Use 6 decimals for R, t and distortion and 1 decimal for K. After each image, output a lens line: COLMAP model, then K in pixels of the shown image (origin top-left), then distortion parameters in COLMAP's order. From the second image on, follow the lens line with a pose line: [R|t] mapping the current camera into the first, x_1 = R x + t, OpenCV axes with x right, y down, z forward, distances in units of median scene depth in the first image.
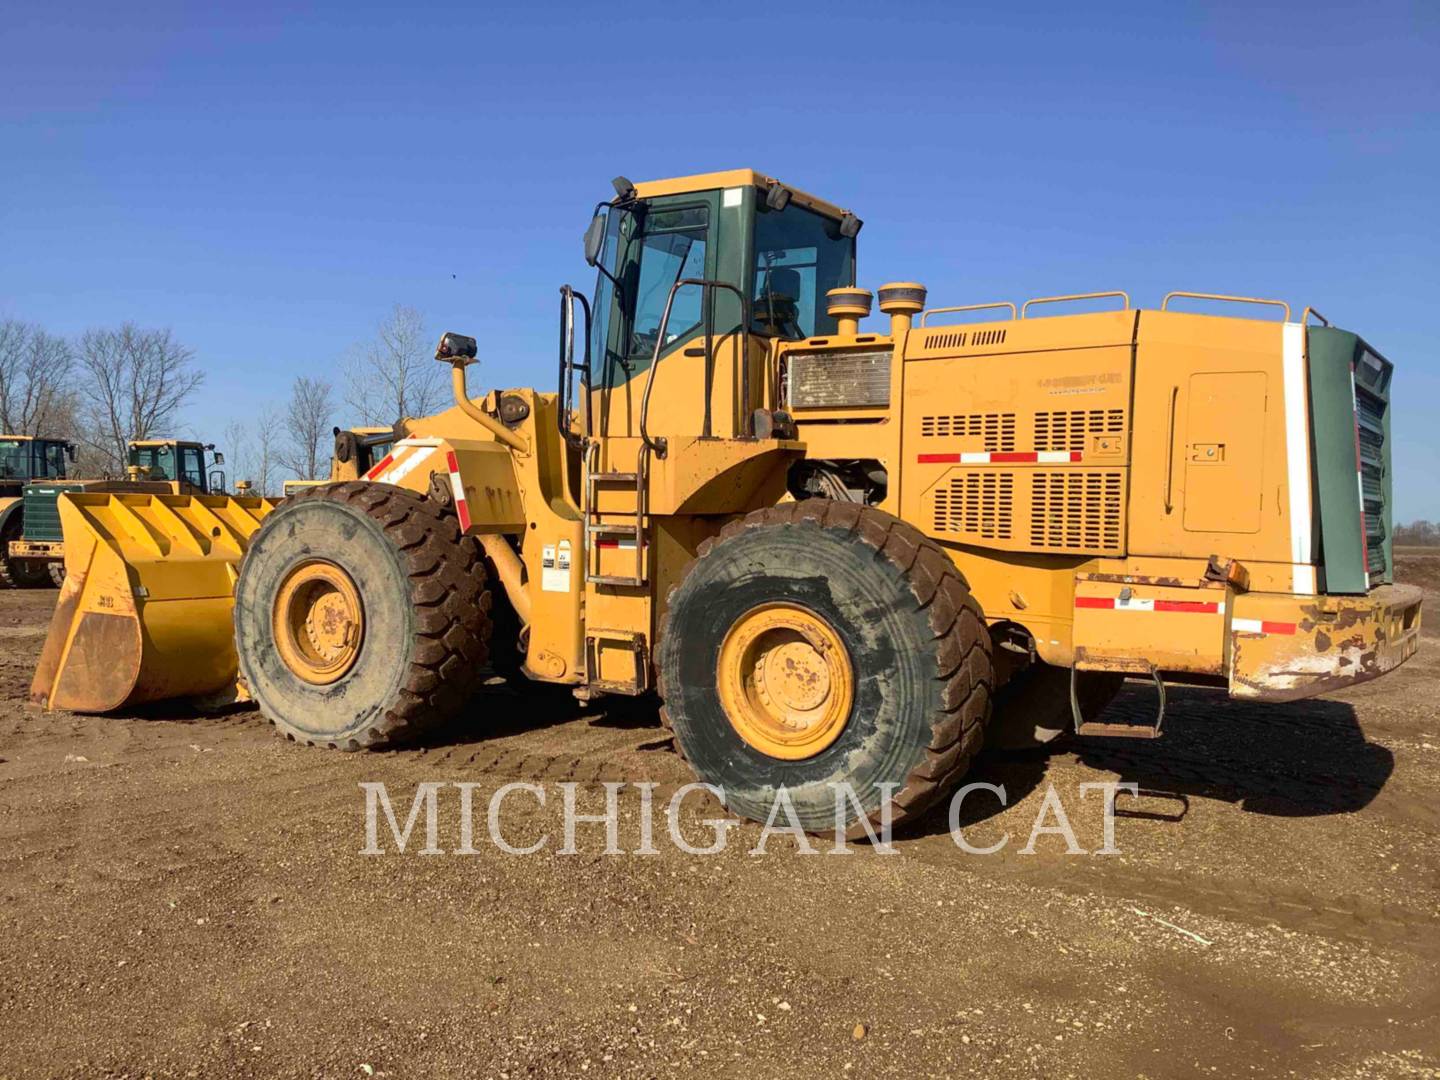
lens RADIAL K [[1305.1, 0, 717.0], [0, 1305.1, 545.7], [0, 0, 1]] dist [0.126164, -0.261097]
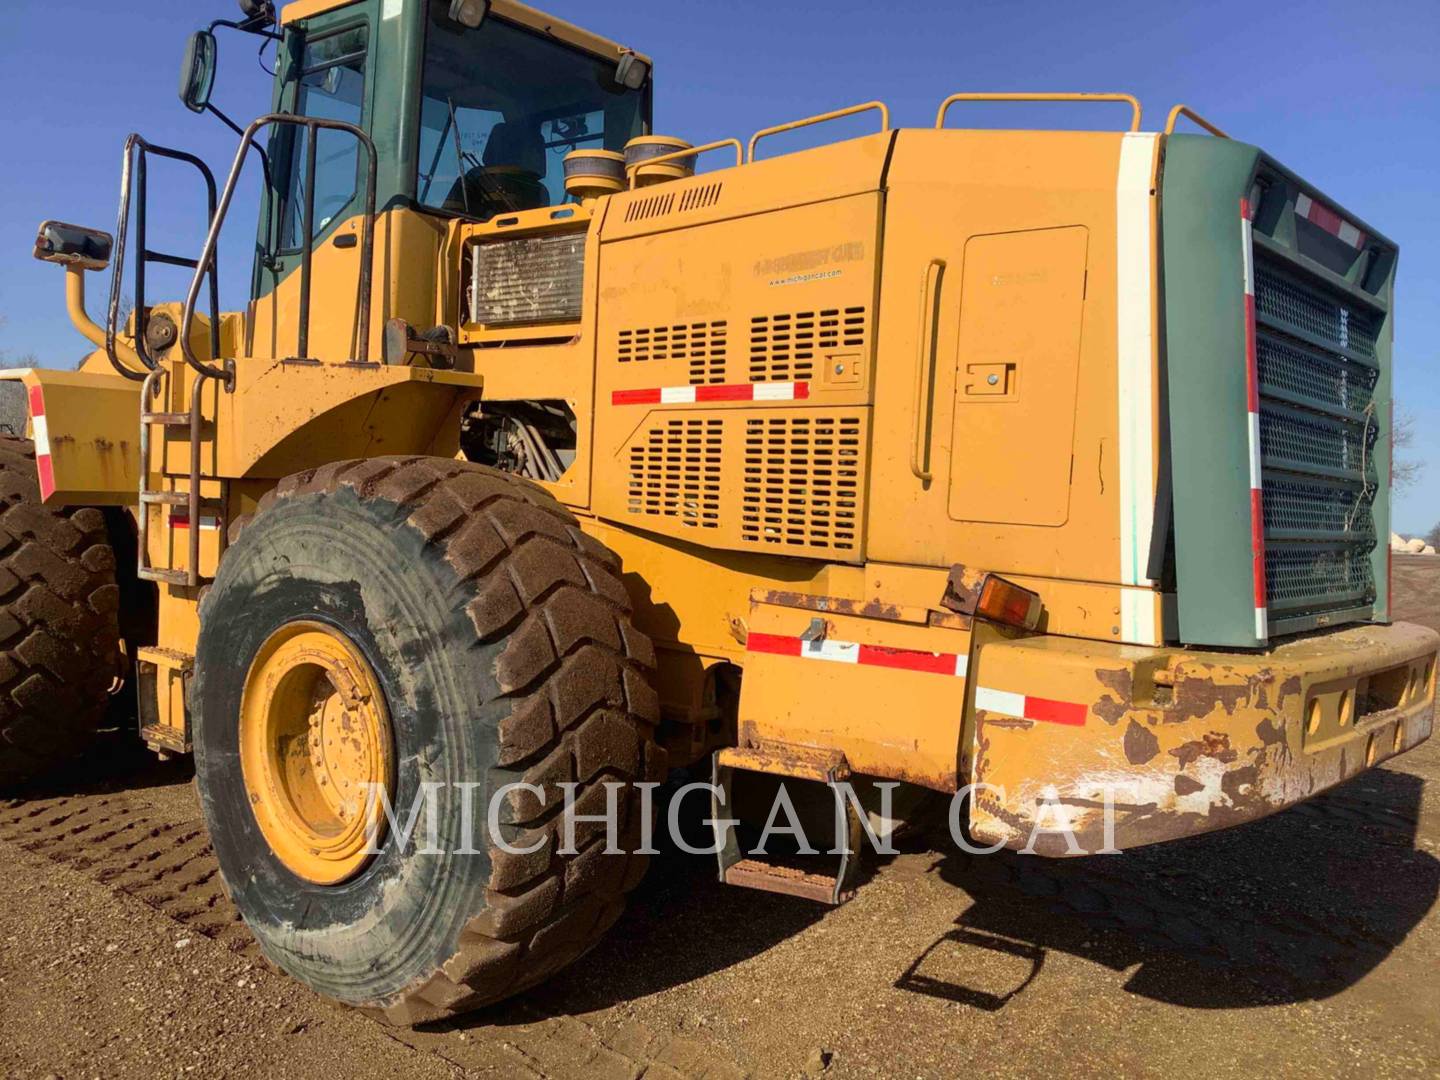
lens RADIAL K [[1301.4, 0, 720.0], [0, 1301.4, 540.0], [0, 0, 1]] dist [0.129578, -0.280130]
pose [[0.992805, 0.027851, -0.116454, 0.299655], [-0.027673, 0.999612, 0.003140, -0.001710], [0.116496, 0.000106, 0.993191, 0.409157]]
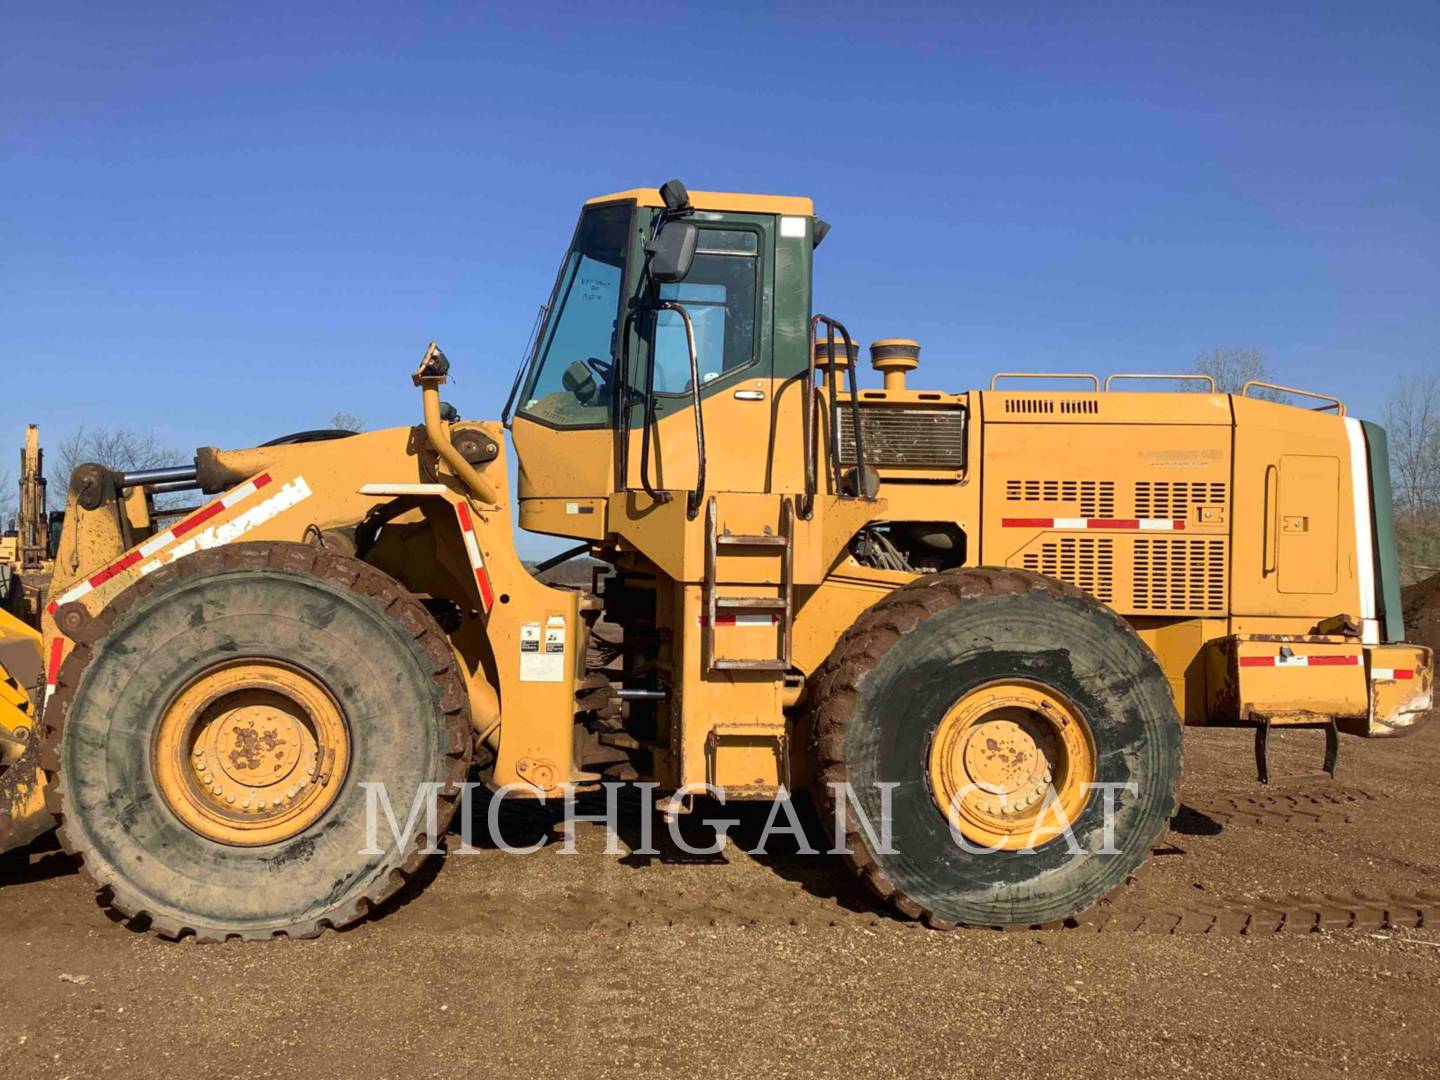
lens RADIAL K [[1301.4, 0, 720.0], [0, 1301.4, 540.0], [0, 0, 1]] dist [0.129578, -0.280130]
pose [[0.766099, 0.000949, 0.642722, -0.687444], [0.021077, 0.999424, -0.026598, -0.033889], [-0.642377, 0.033924, 0.765637, 0.410288]]
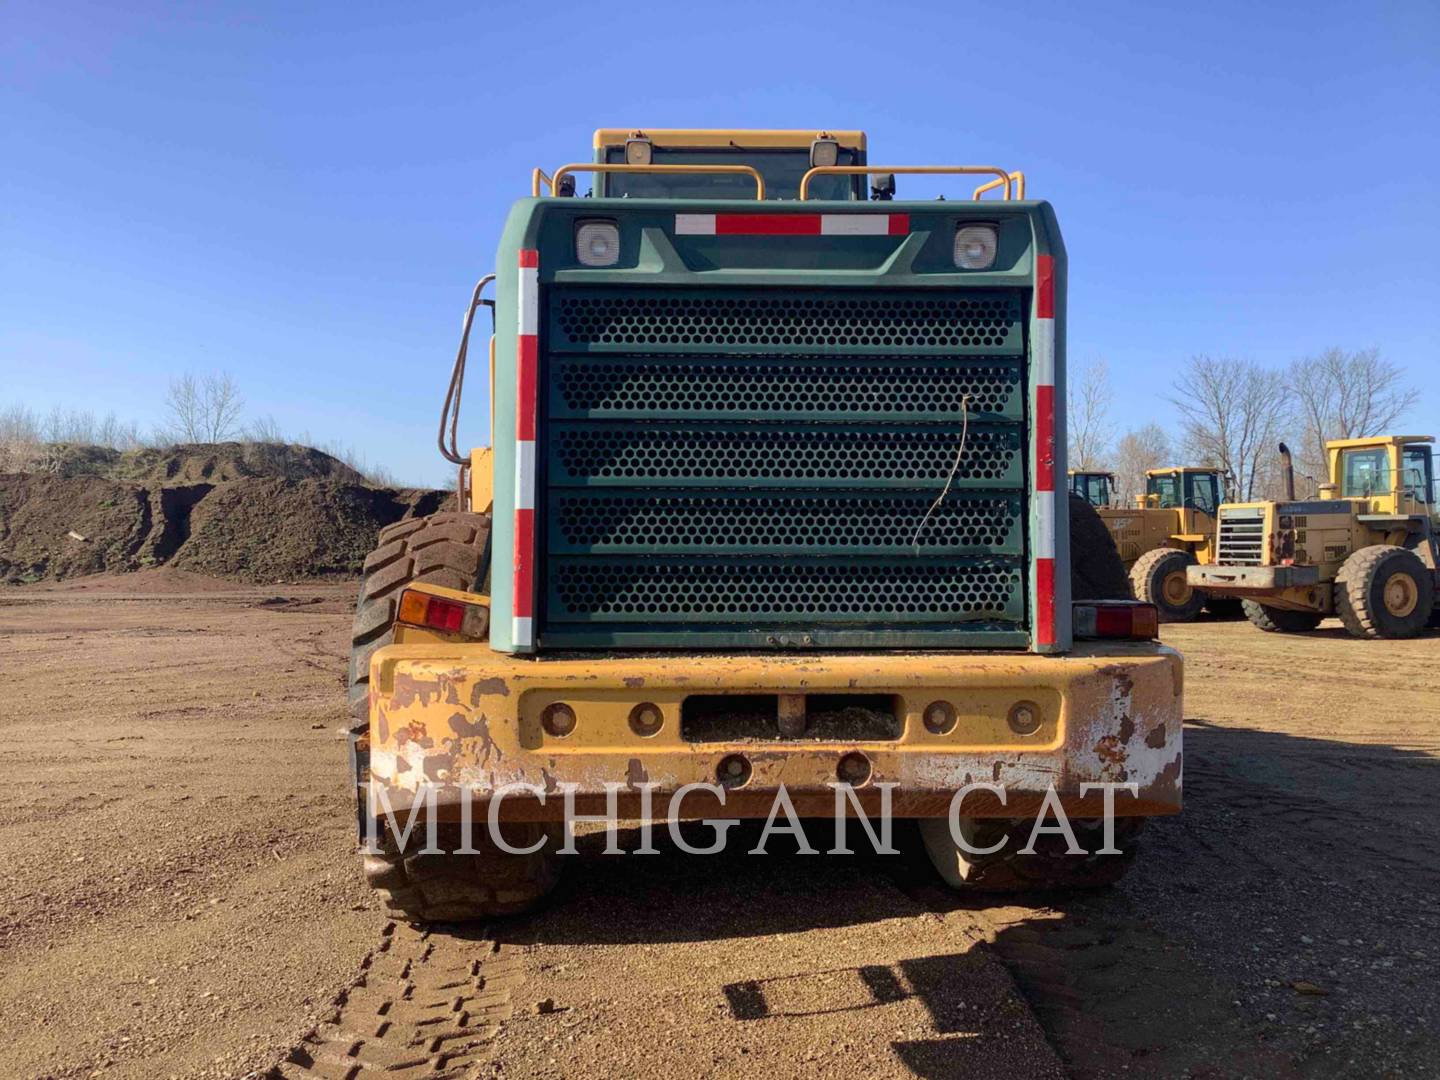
lens RADIAL K [[1301.4, 0, 720.0], [0, 1301.4, 540.0], [0, 0, 1]] dist [0.129578, -0.280130]
pose [[0.571314, -0.013813, -0.820615, 0.878971], [-0.008290, 0.999710, -0.022599, -0.000703], [0.820689, 0.019714, 0.571034, 0.659745]]
